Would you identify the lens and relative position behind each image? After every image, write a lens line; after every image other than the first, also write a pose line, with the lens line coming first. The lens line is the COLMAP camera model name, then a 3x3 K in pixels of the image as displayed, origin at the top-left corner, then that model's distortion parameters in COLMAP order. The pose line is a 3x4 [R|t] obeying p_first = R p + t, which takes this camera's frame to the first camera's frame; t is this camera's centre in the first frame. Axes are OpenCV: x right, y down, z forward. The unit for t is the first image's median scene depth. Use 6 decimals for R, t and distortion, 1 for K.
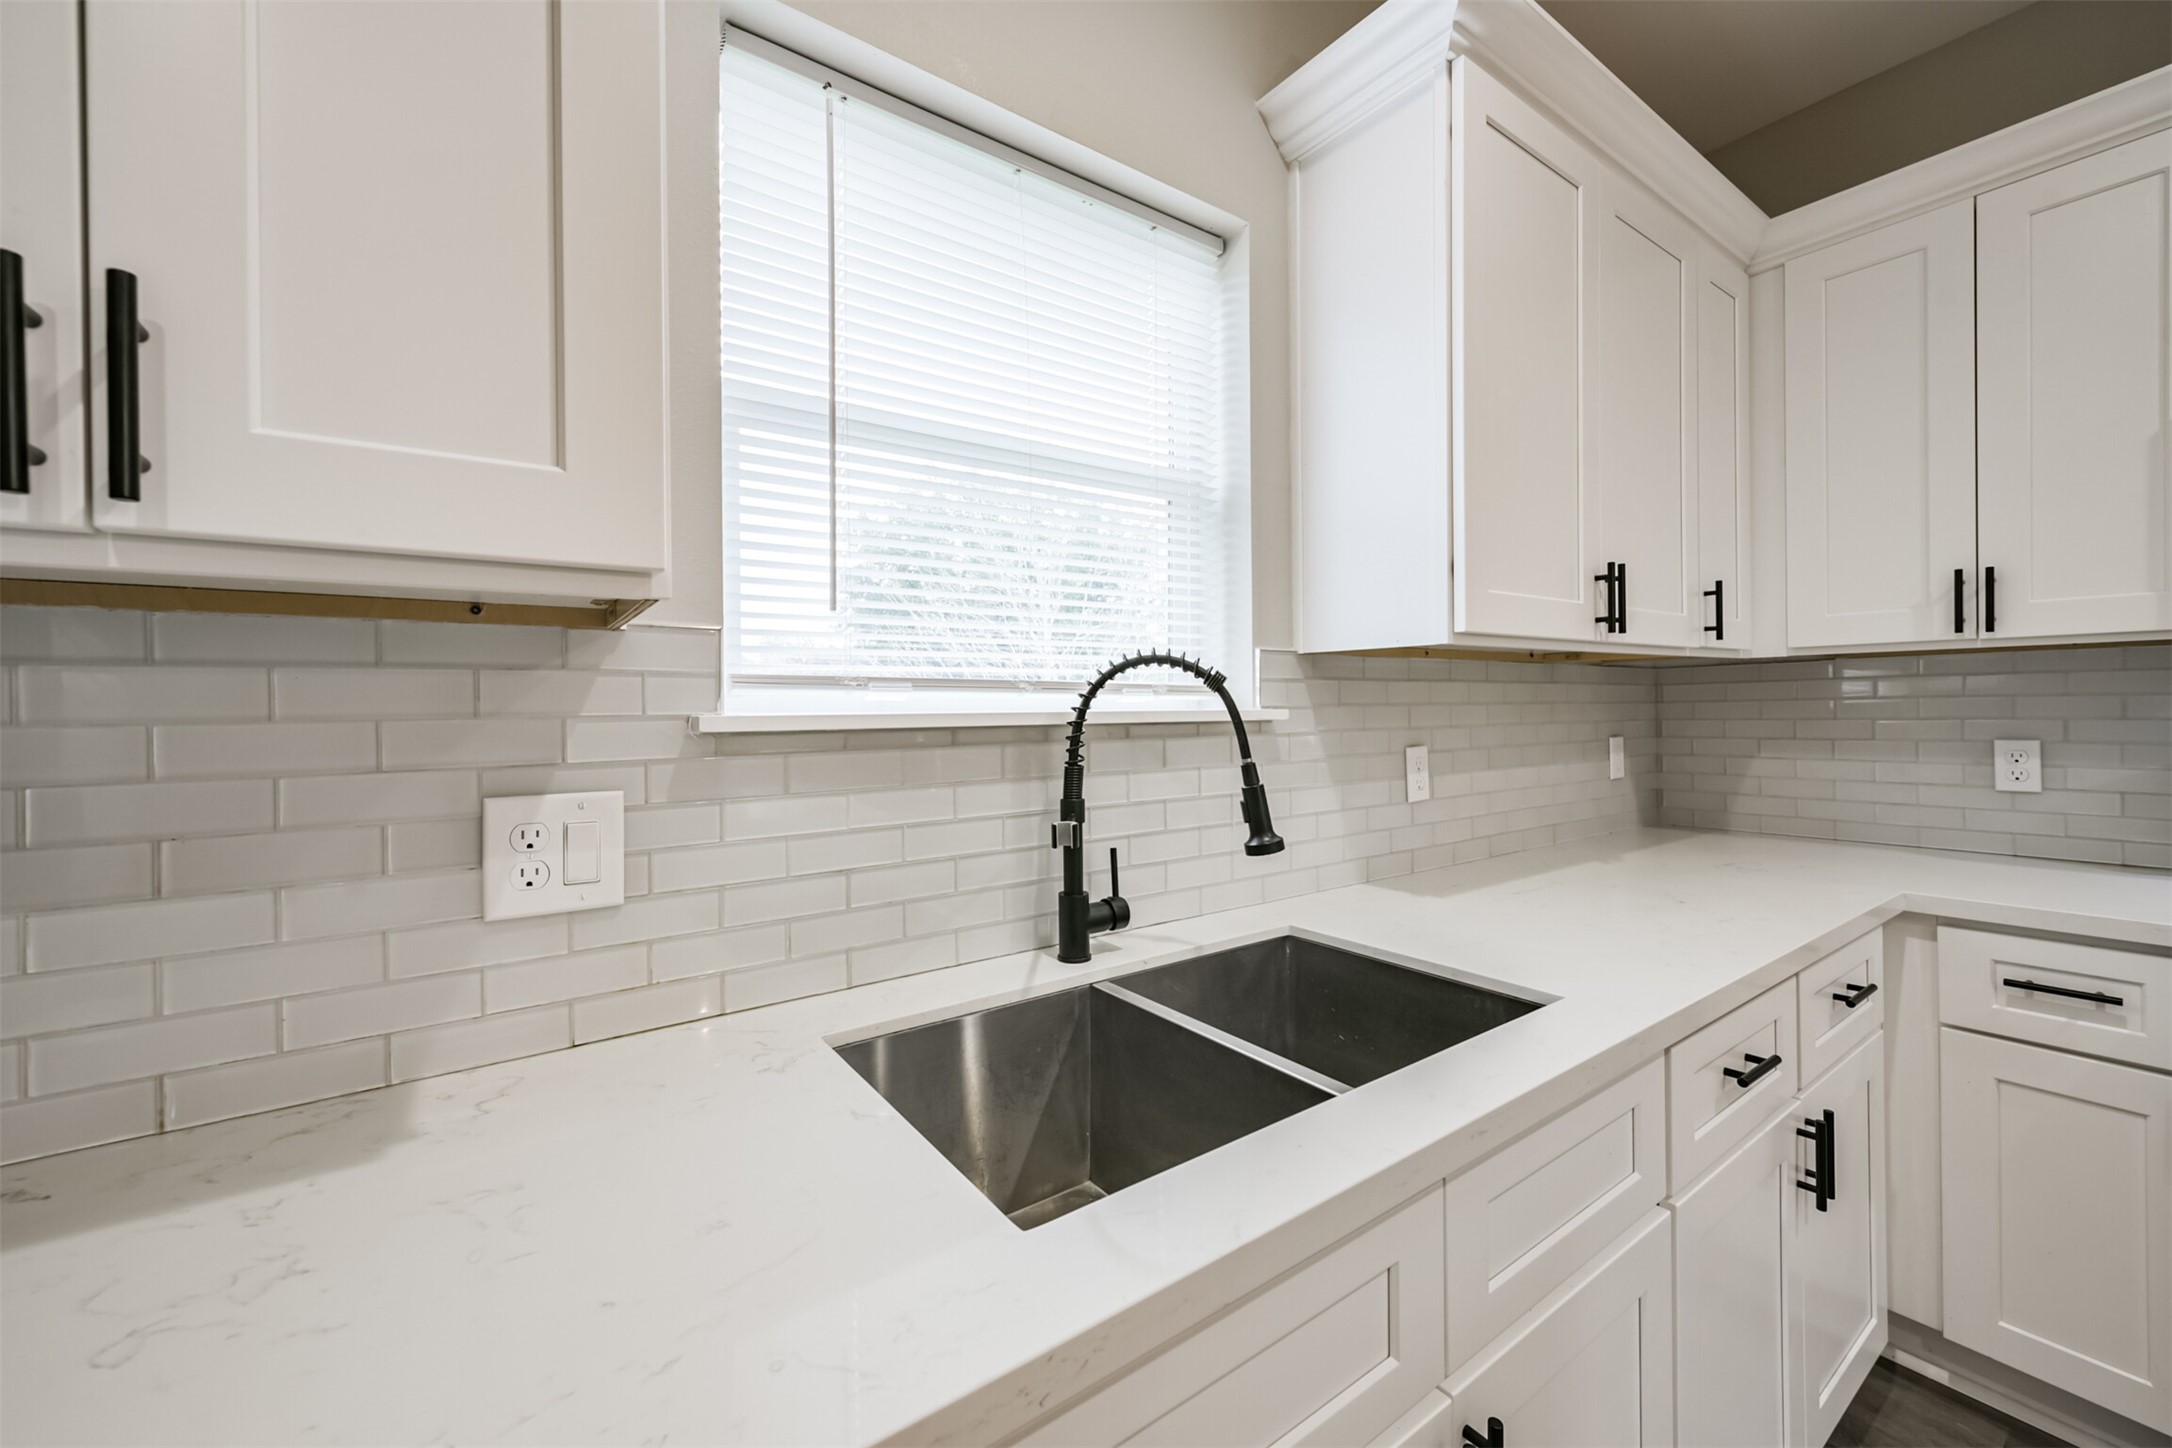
lens RADIAL K [[855.9, 0, 1071.7], [0, 855.9, 705.4], [0, 0, 1]] dist [-0.000271, -0.000074]
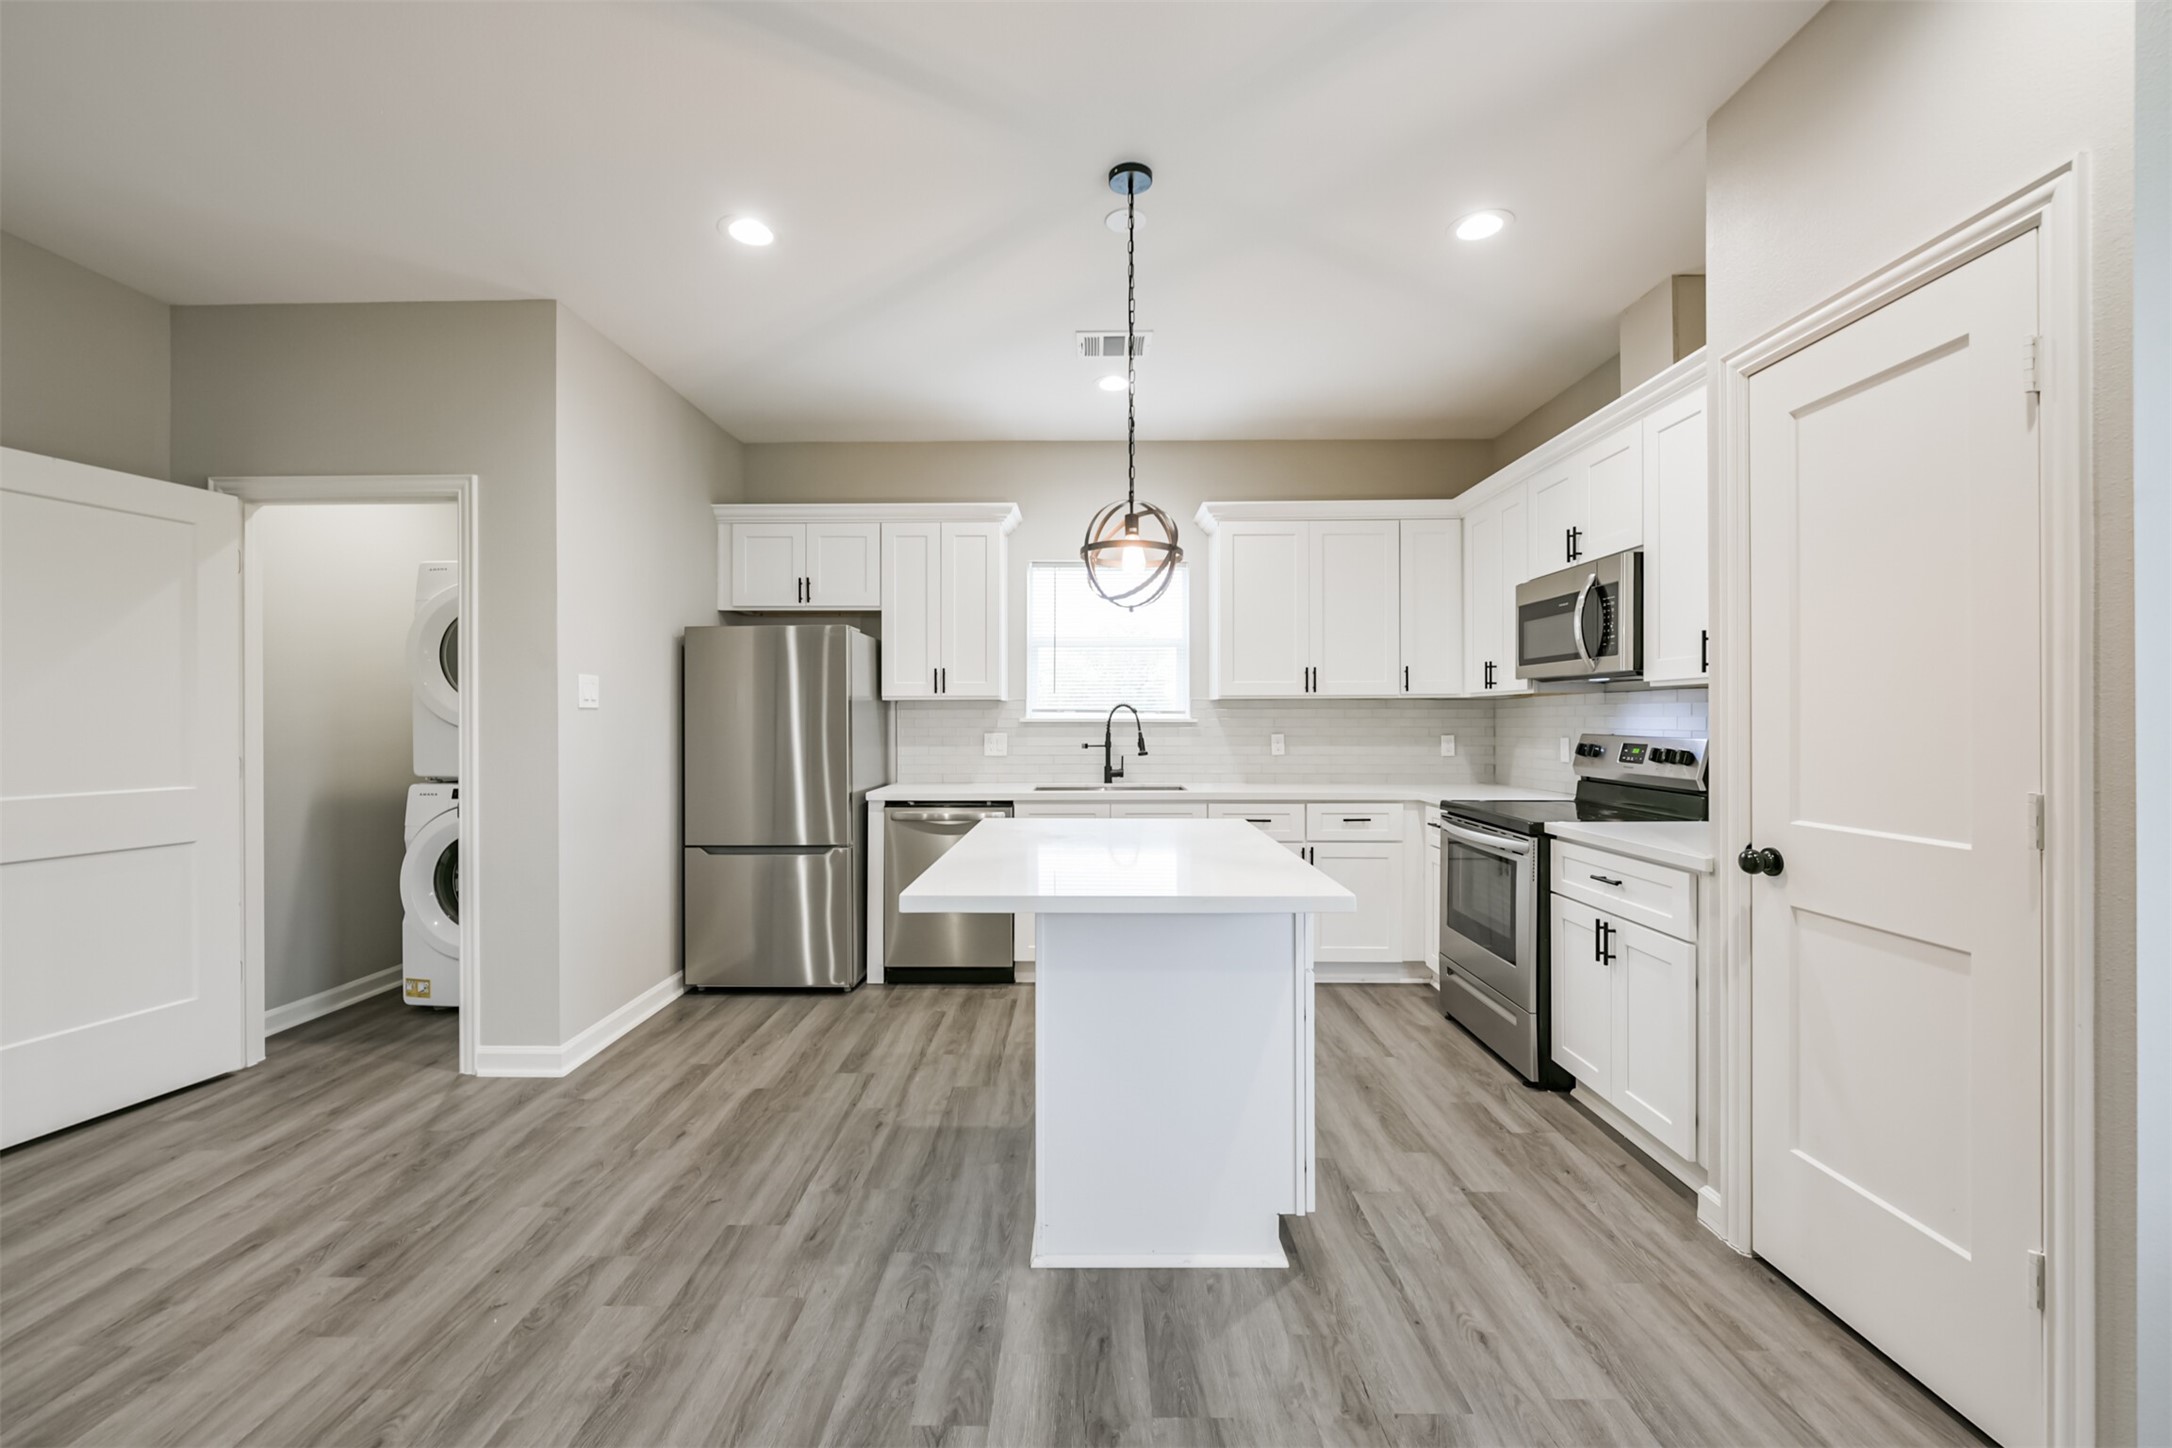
lens RADIAL K [[855.9, 0, 1075.8], [0, 855.9, 721.0], [0, 0, 1]] dist [-0.000271, -0.000074]
pose [[0.805276, 0.011324, -0.592792, 1.769208], [-0.007491, 0.999932, 0.008926, -0.012597], [0.592853, -0.002747, 0.805306, -1.782811]]
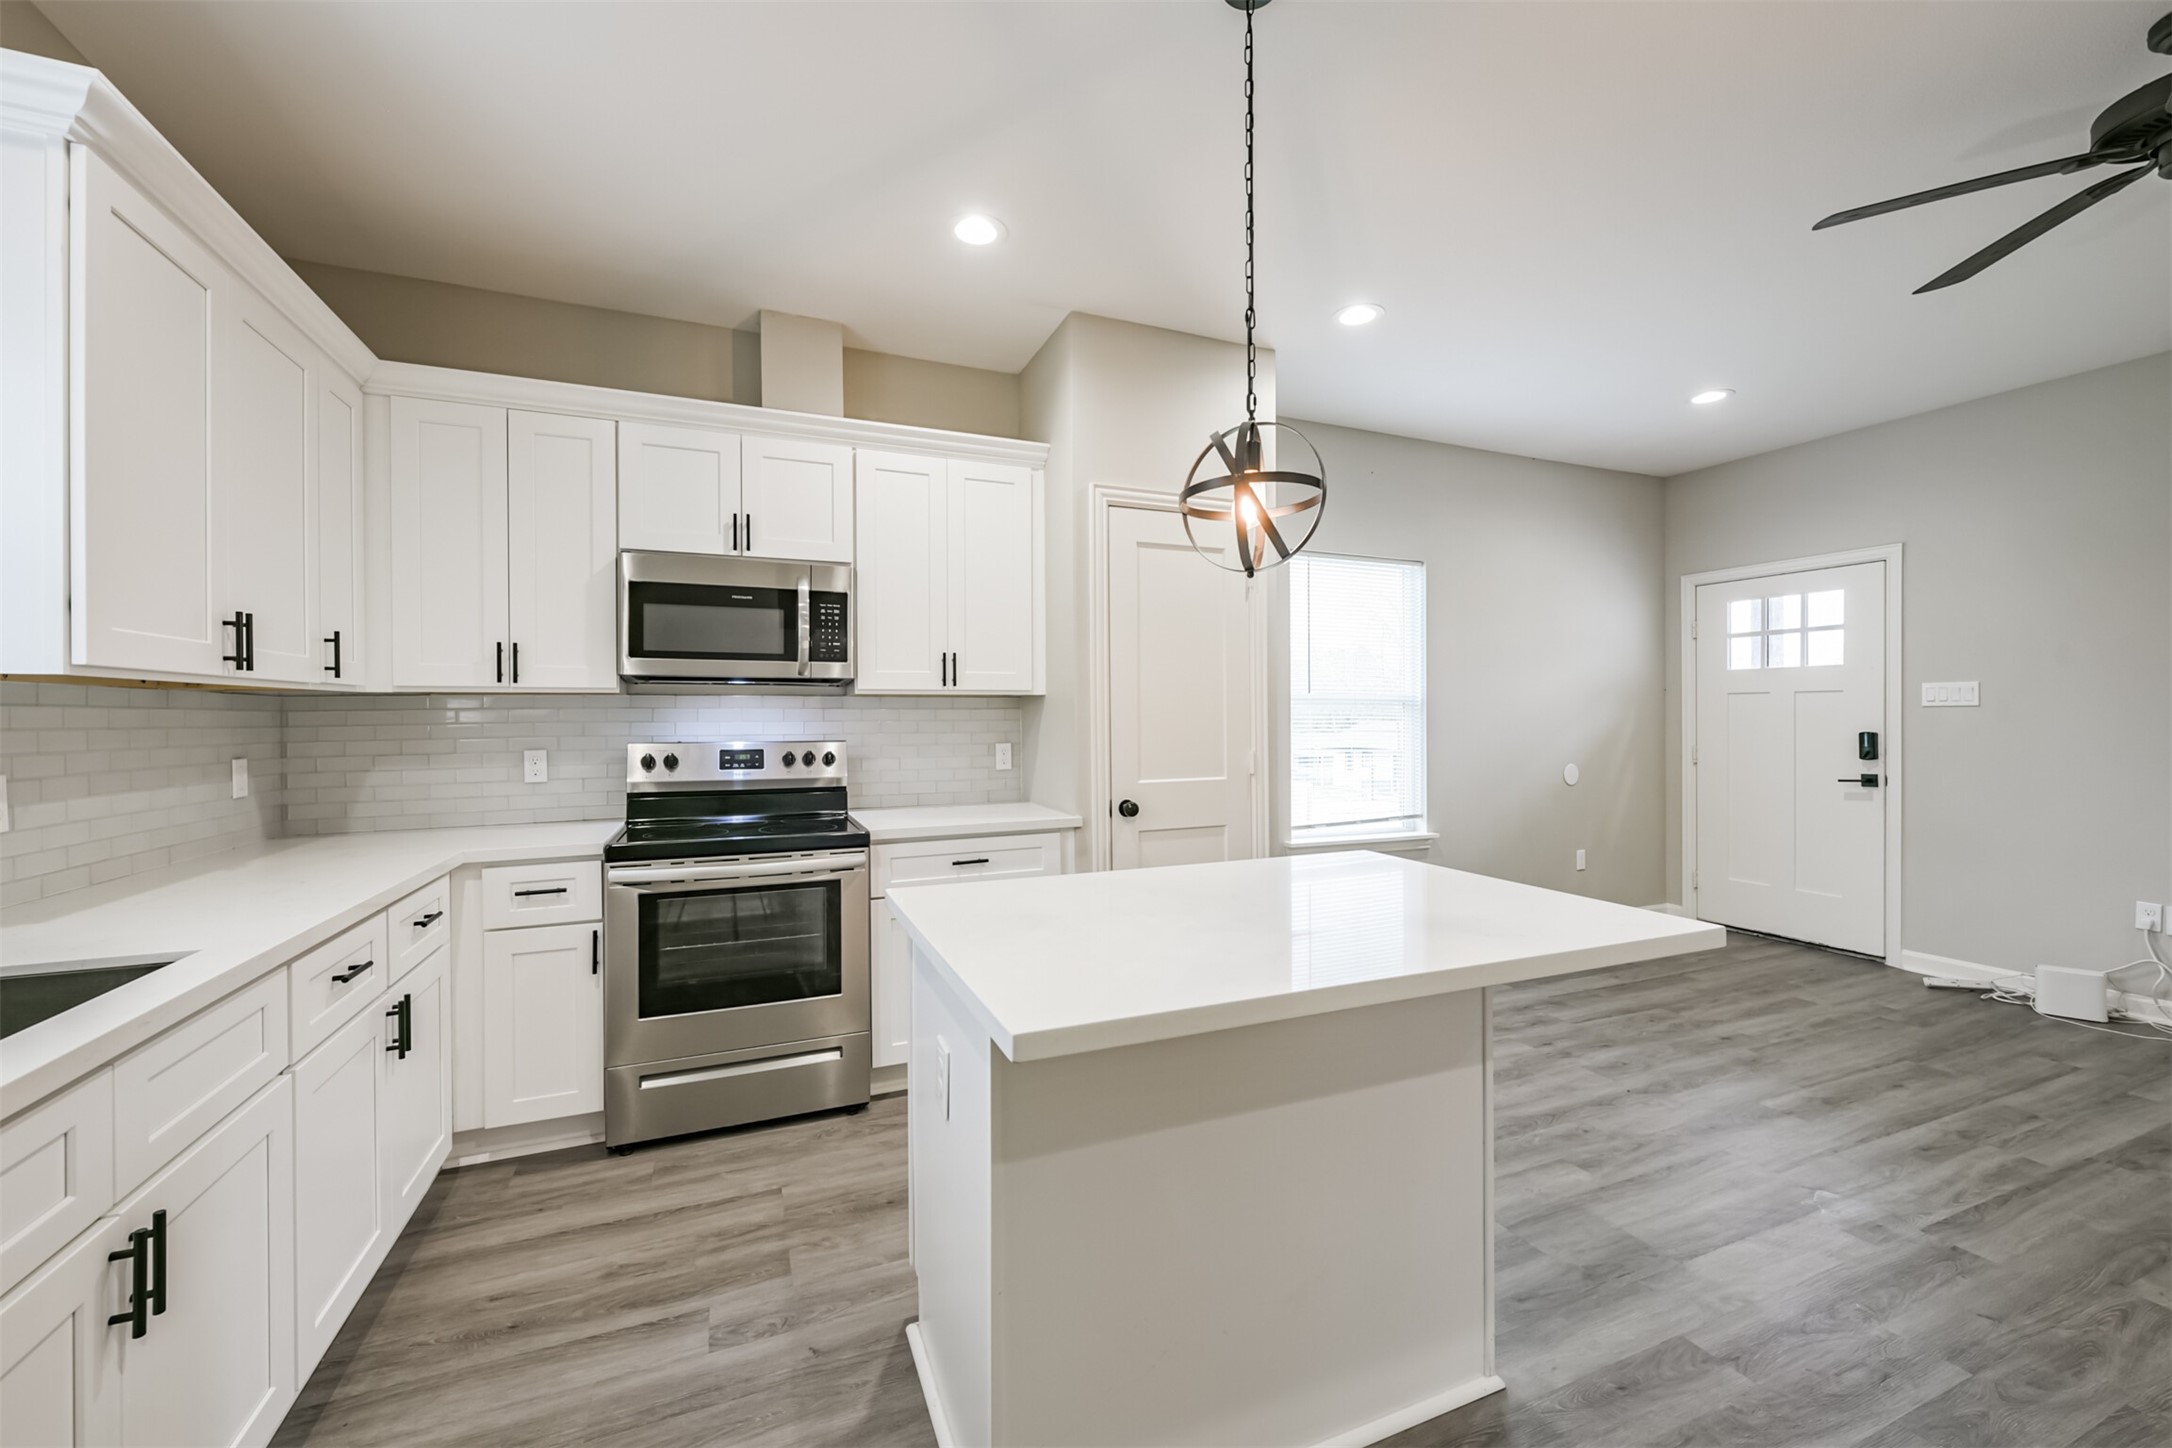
lens RADIAL K [[855.9, 0, 1079.2], [0, 855.9, 720.4], [0, 0, 1]] dist [-0.000271, -0.000074]
pose [[0.219198, 0.004888, 0.975668, -0.301391], [0.003498, 0.999977, -0.005795, -0.003359], [-0.975674, 0.004683, 0.219176, -0.441874]]
